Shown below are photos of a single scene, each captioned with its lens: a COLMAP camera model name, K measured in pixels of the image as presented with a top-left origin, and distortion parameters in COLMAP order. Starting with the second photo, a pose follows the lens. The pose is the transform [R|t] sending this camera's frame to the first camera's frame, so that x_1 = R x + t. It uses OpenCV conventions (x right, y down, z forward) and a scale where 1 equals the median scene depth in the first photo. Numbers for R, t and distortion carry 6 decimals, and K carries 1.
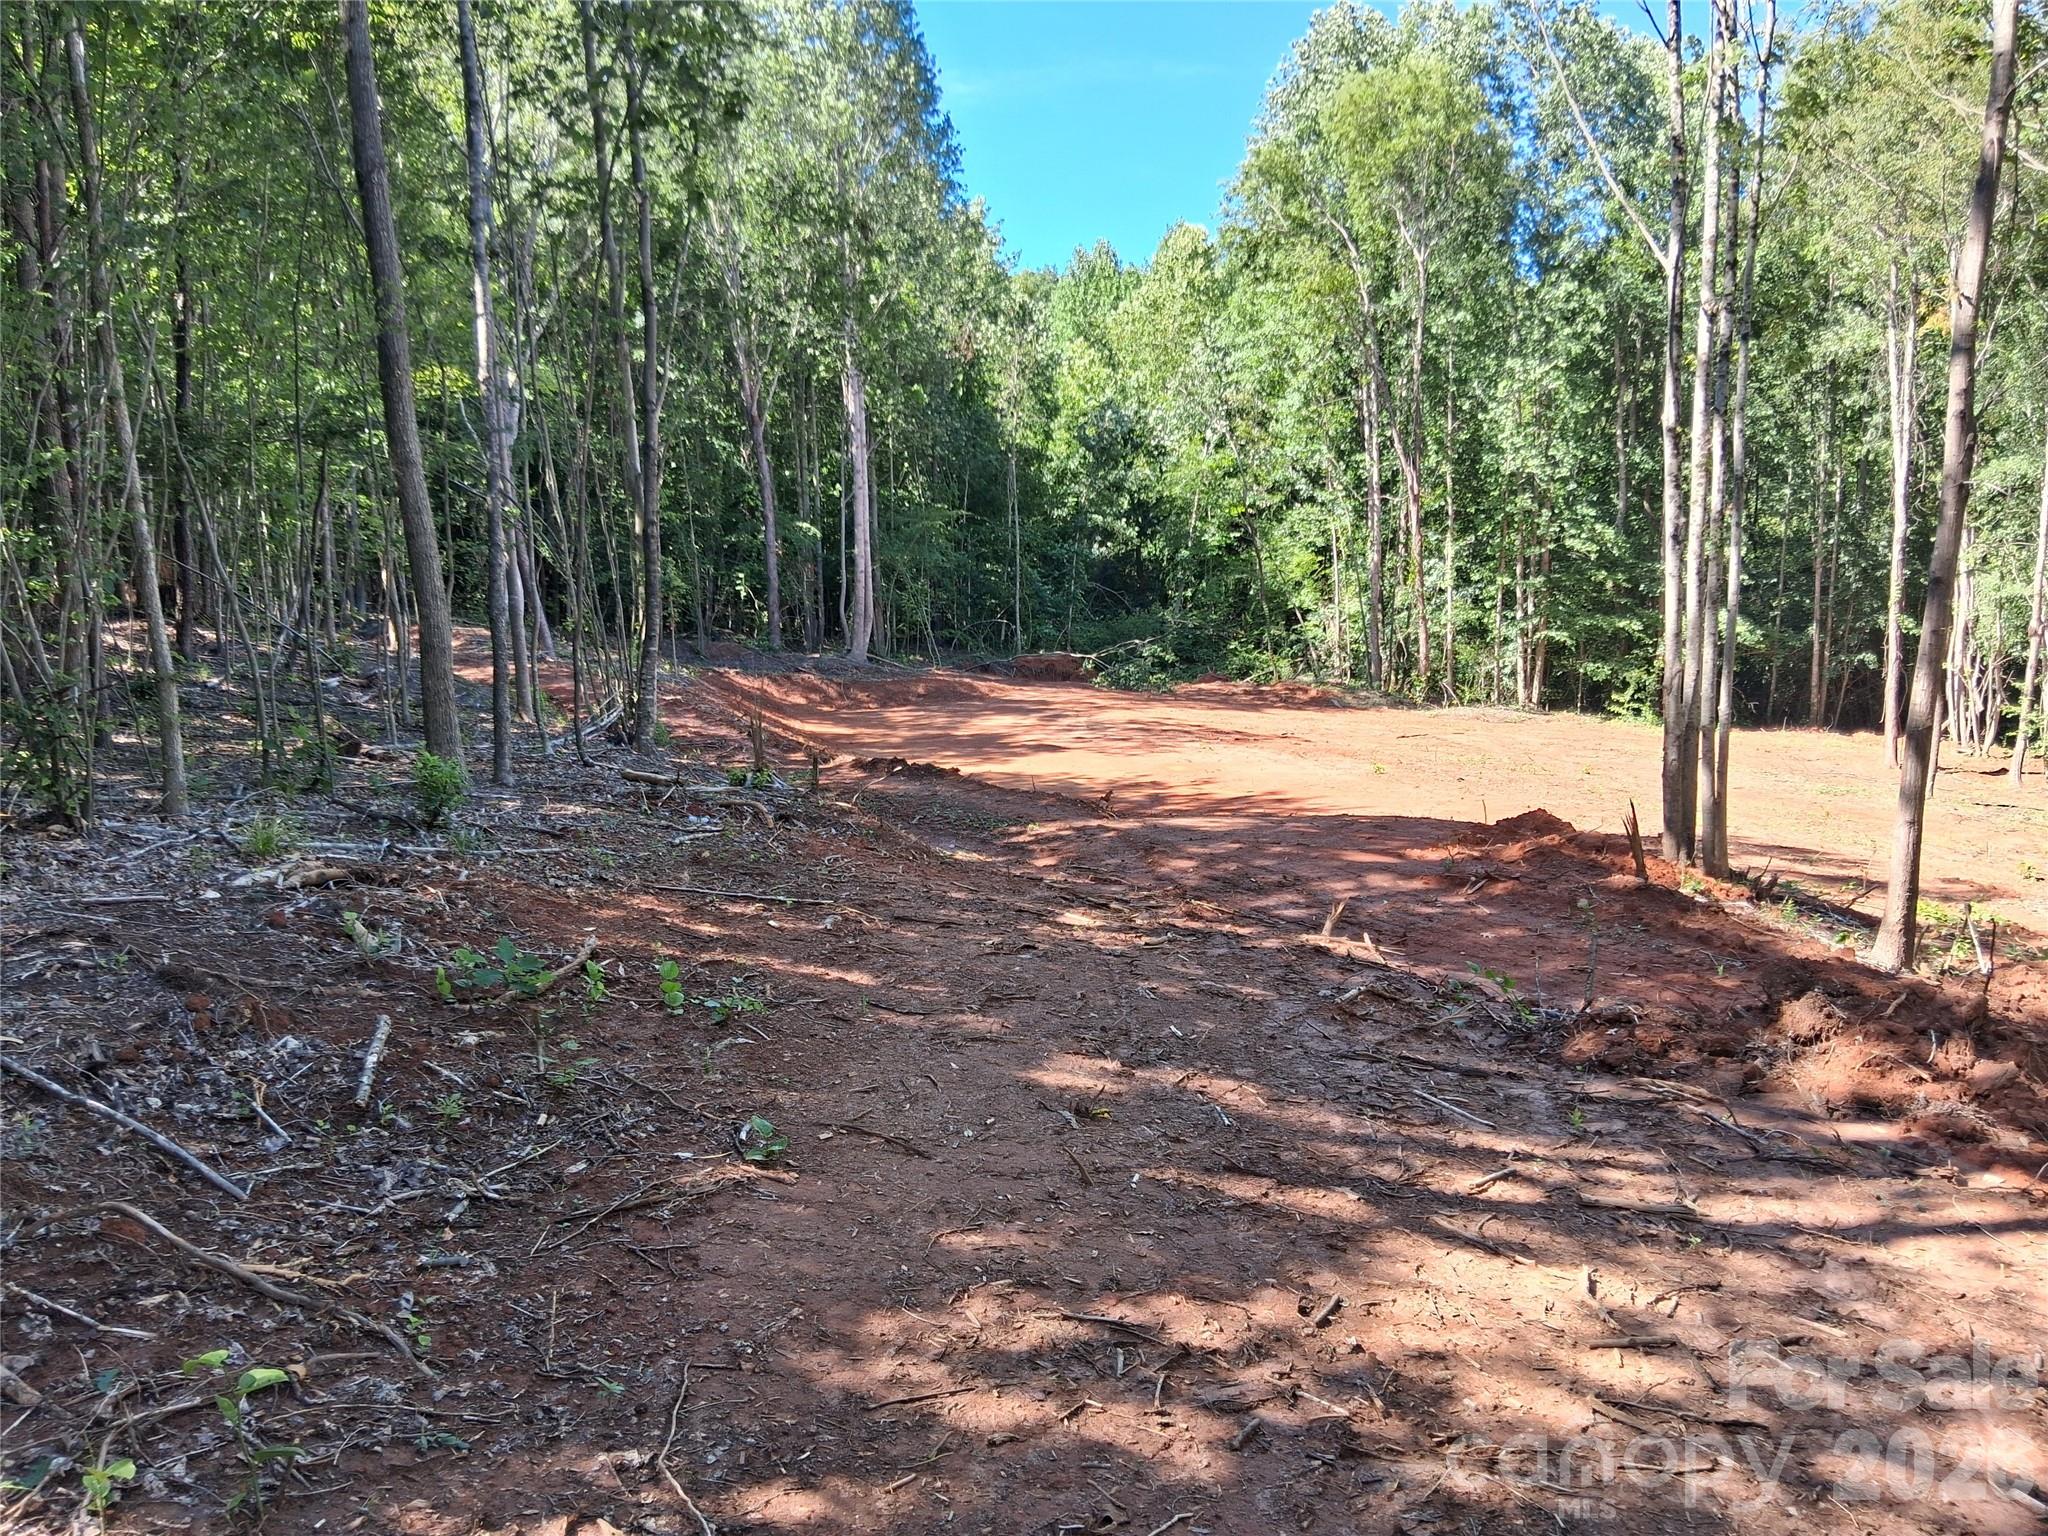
lens RADIAL K [[1510.2, 0, 1024.0], [0, 1510.2, 768.0], [0, 0, 1]] dist [0.116812, -0.186755]
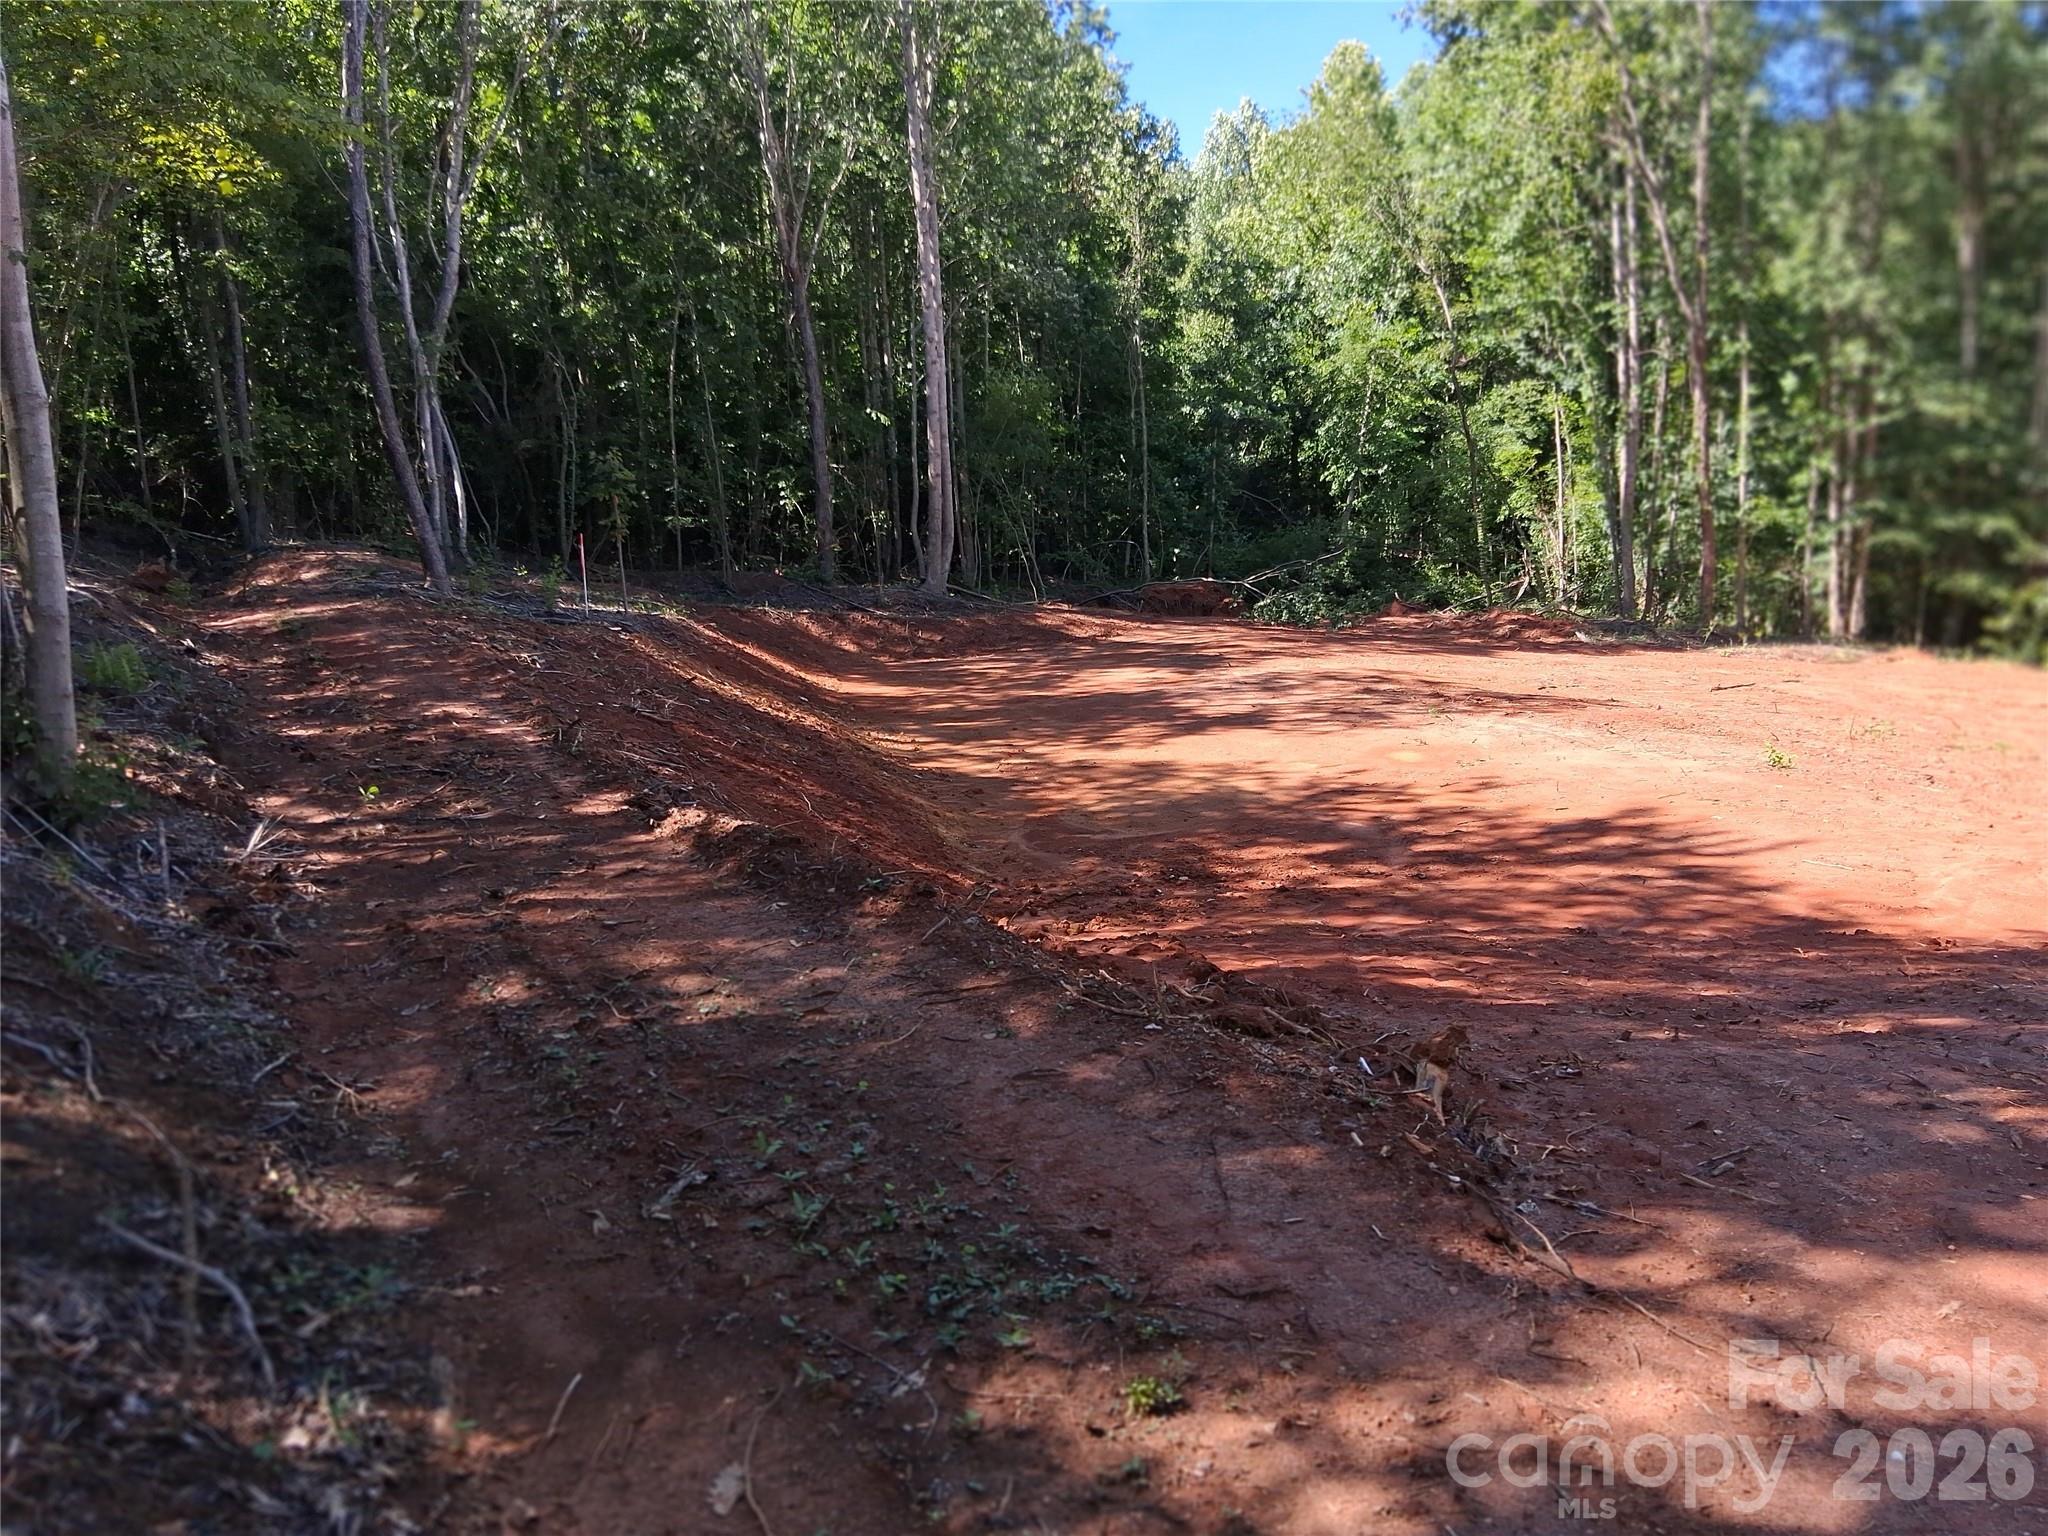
lens RADIAL K [[1521.9, 0, 1035.3], [0, 1521.9, 771.1], [0, 0, 1]] dist [0.112442, -0.200930]
pose [[0.996895, -0.010884, -0.077988, -0.000928], [0.014025, 0.999108, 0.039843, -0.011637], [0.077485, -0.040813, 0.996158, 0.225442]]
